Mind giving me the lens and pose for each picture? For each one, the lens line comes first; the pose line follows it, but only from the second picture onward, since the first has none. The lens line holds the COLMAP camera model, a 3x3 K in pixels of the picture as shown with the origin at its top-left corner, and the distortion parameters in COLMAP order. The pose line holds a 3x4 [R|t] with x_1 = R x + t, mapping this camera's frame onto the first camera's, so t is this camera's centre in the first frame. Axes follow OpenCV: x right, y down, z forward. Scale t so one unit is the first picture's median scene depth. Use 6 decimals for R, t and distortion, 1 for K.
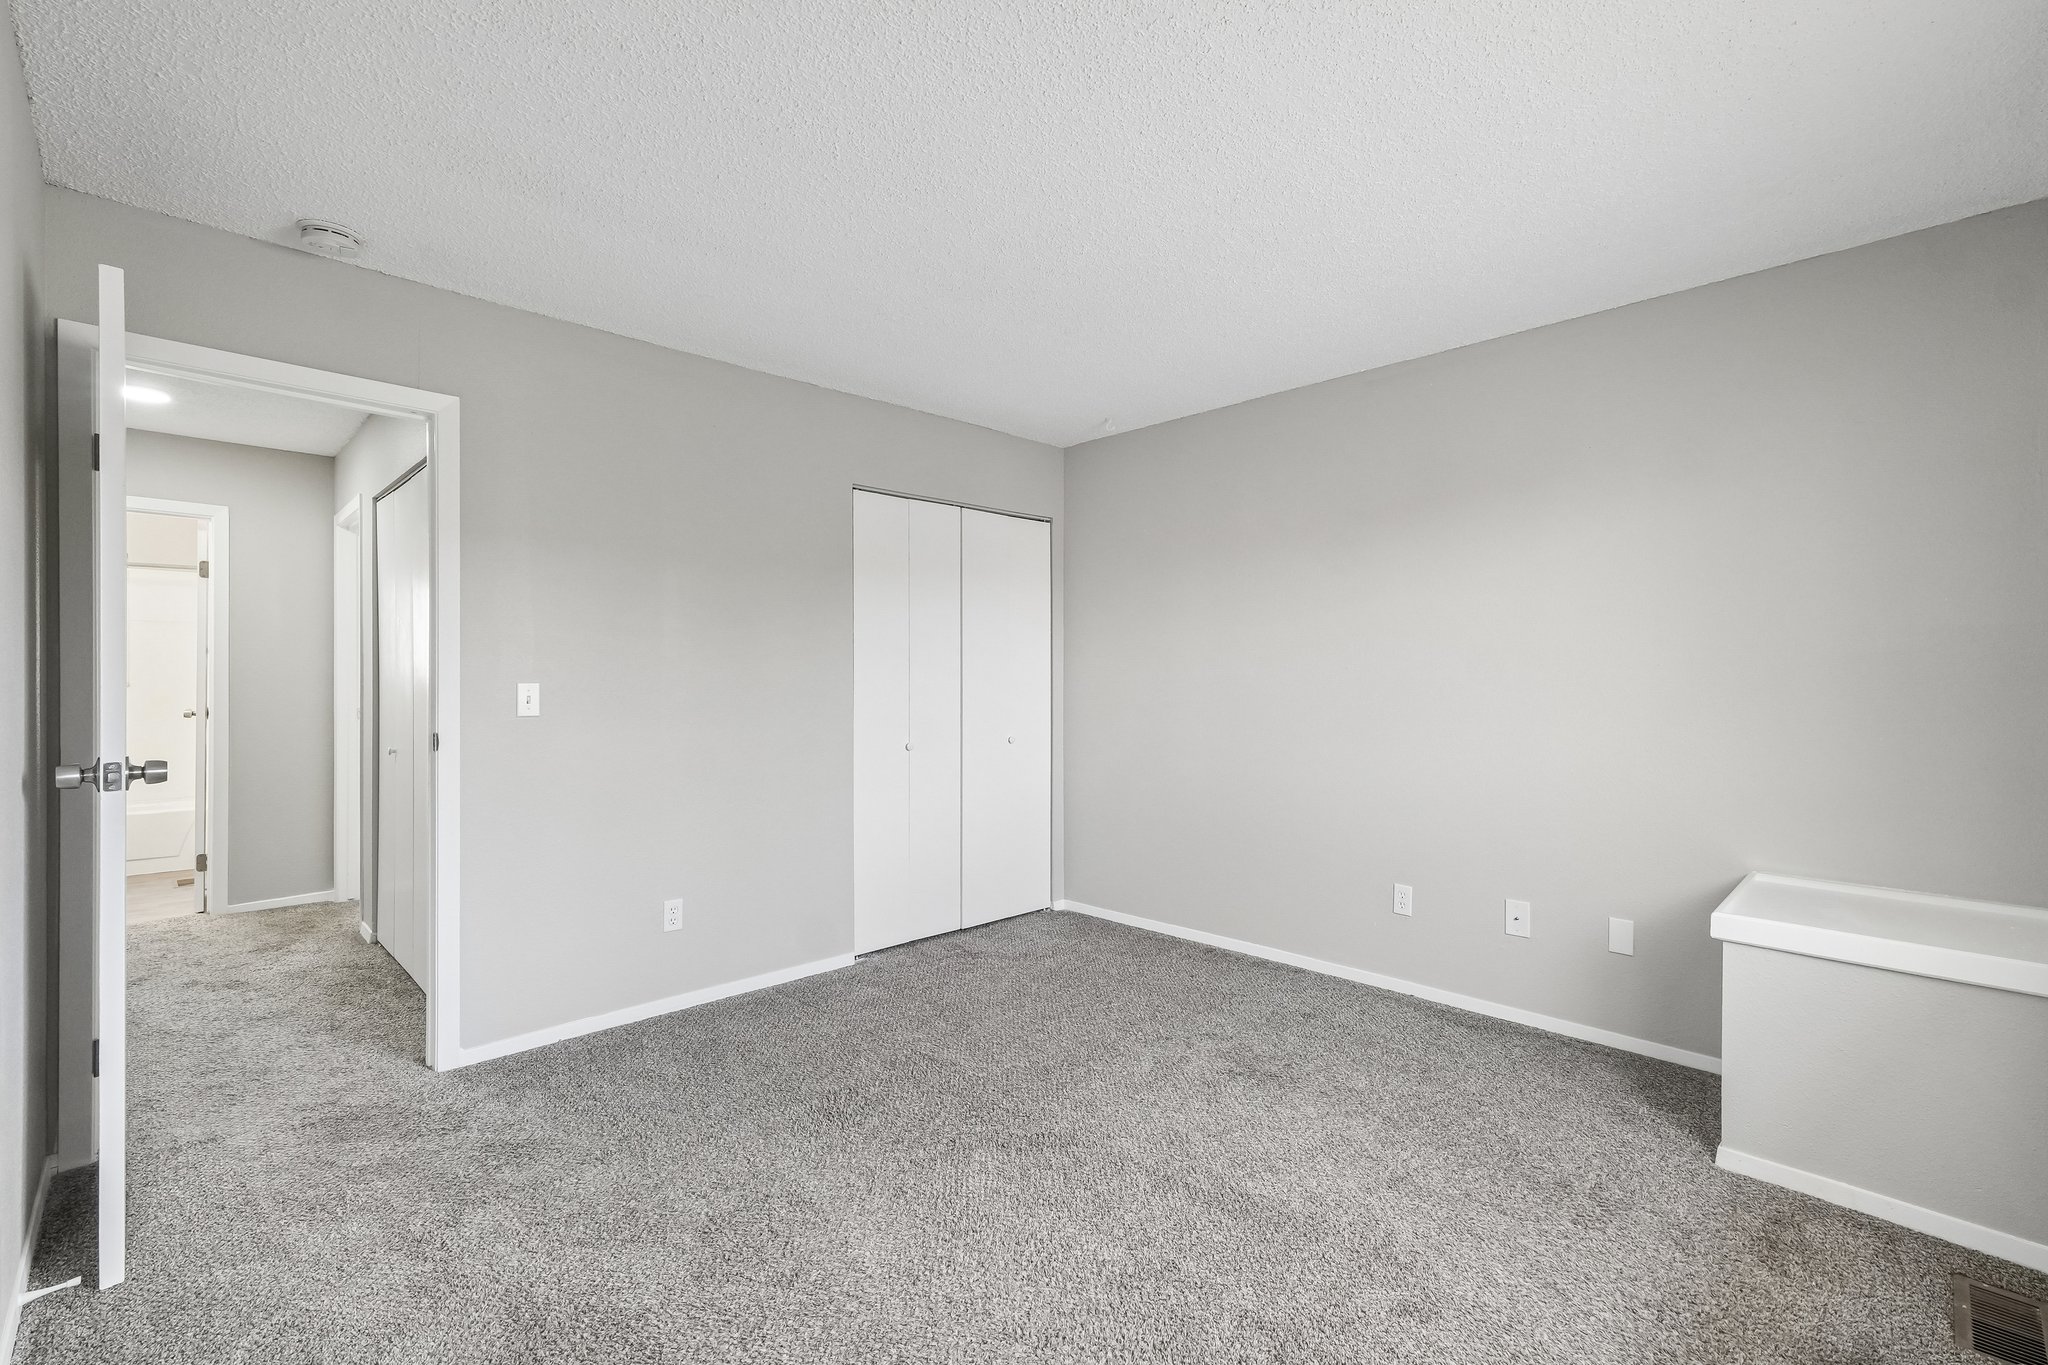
lens RADIAL K [[891.1, 0, 1017.1], [0, 891.1, 687.6], [0, 0, 1]] dist [0.011418, 0.001702]
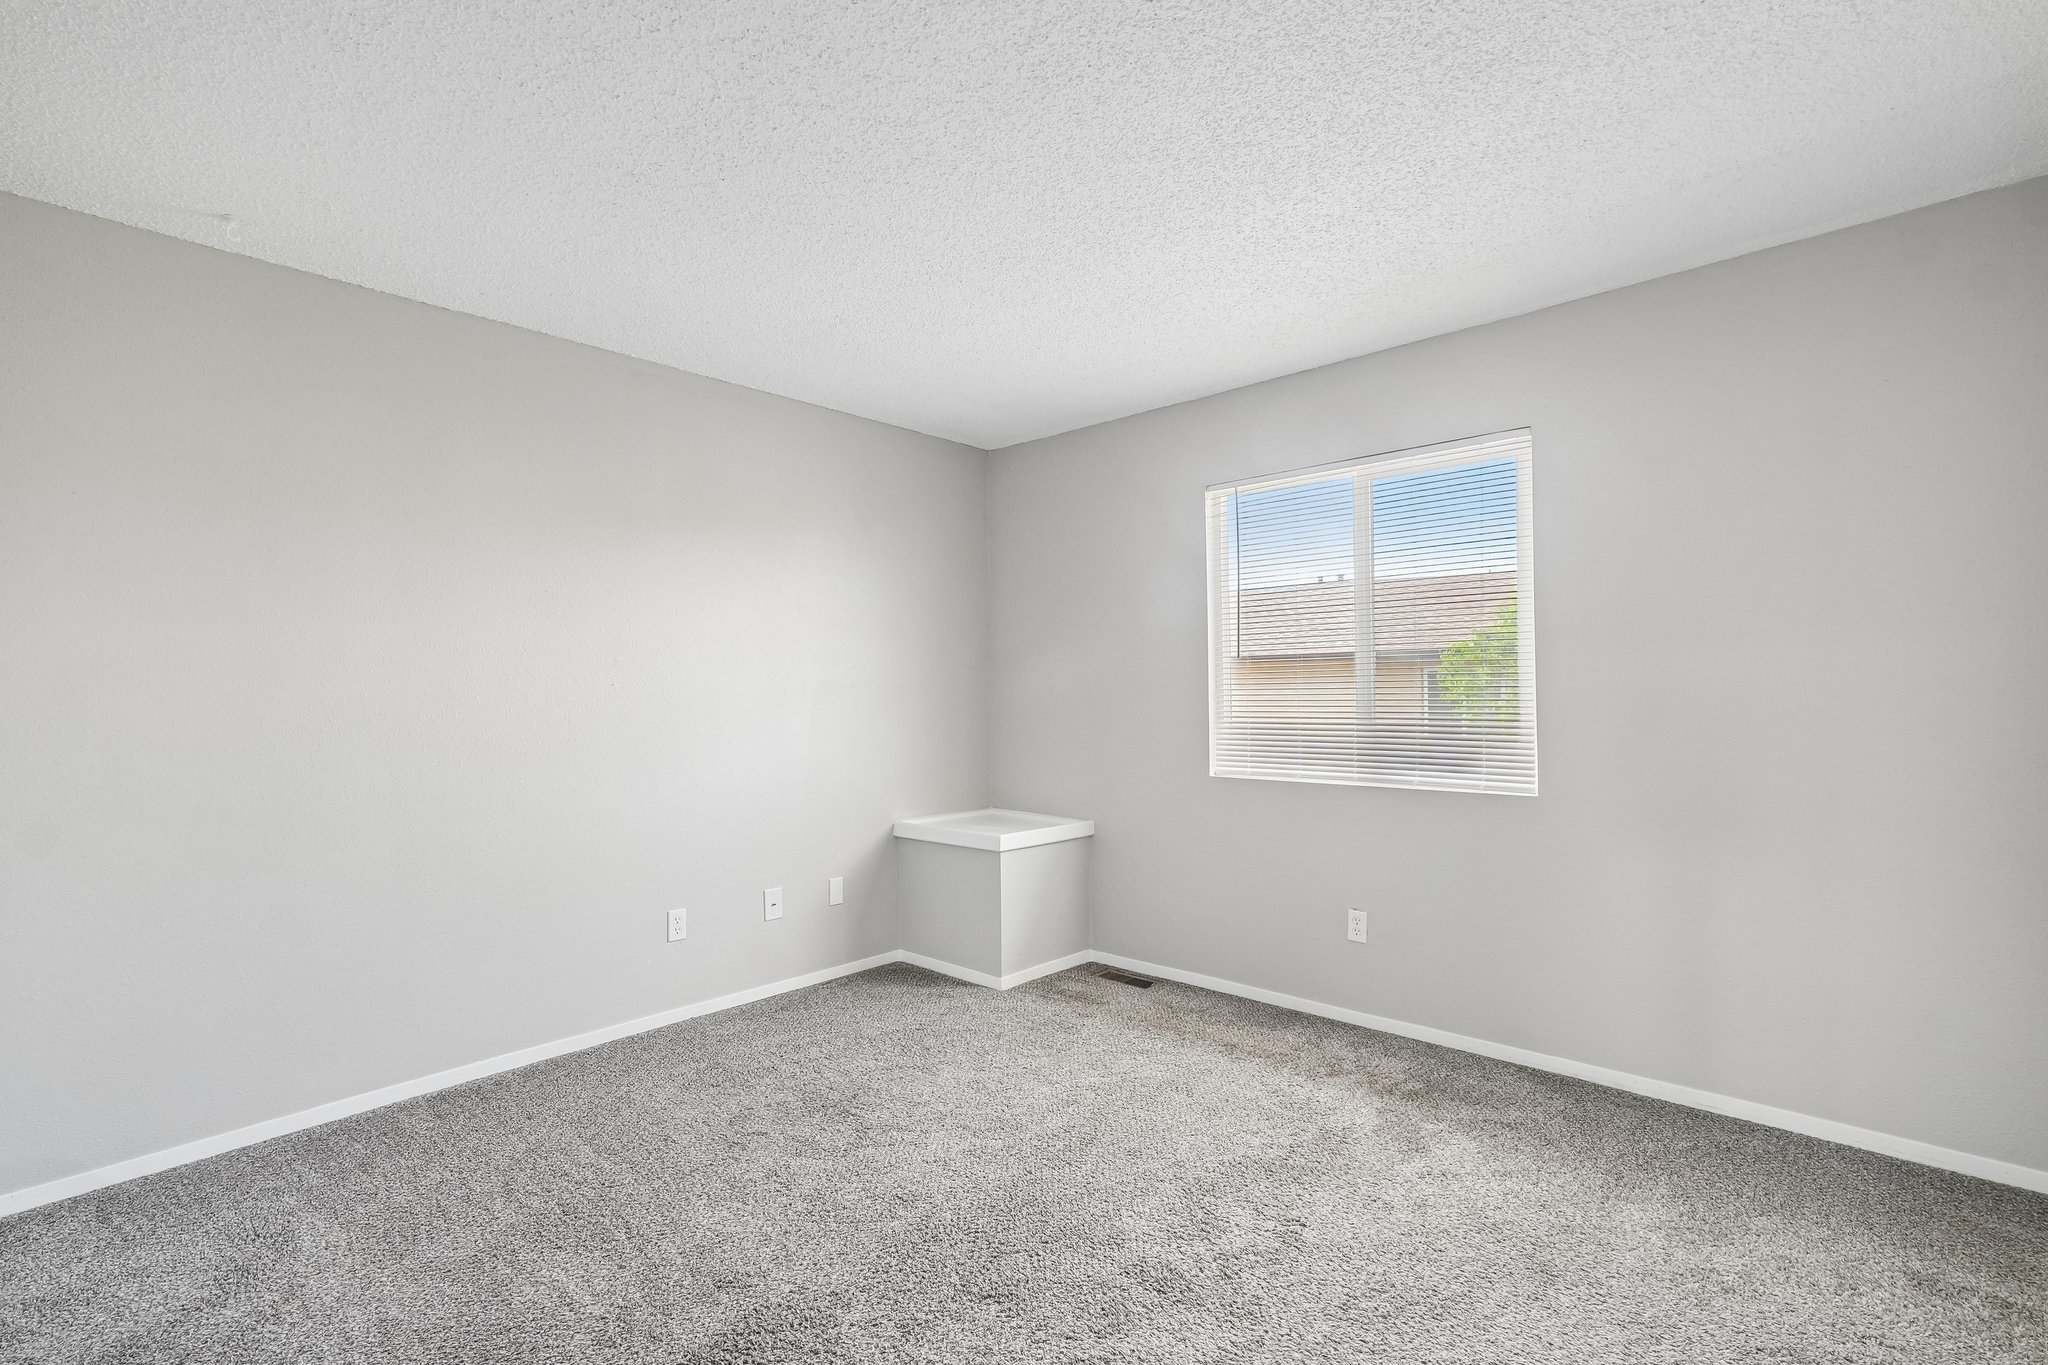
lens RADIAL K [[891.1, 0, 1032.7], [0, 891.1, 683.4], [0, 0, 1]] dist [0.011418, 0.001702]
pose [[-0.046764, 0.014497, 0.998801, -0.619877], [0.018965, 0.999727, -0.013623, -0.004574], [-0.998726, 0.018305, -0.047026, 0.725647]]
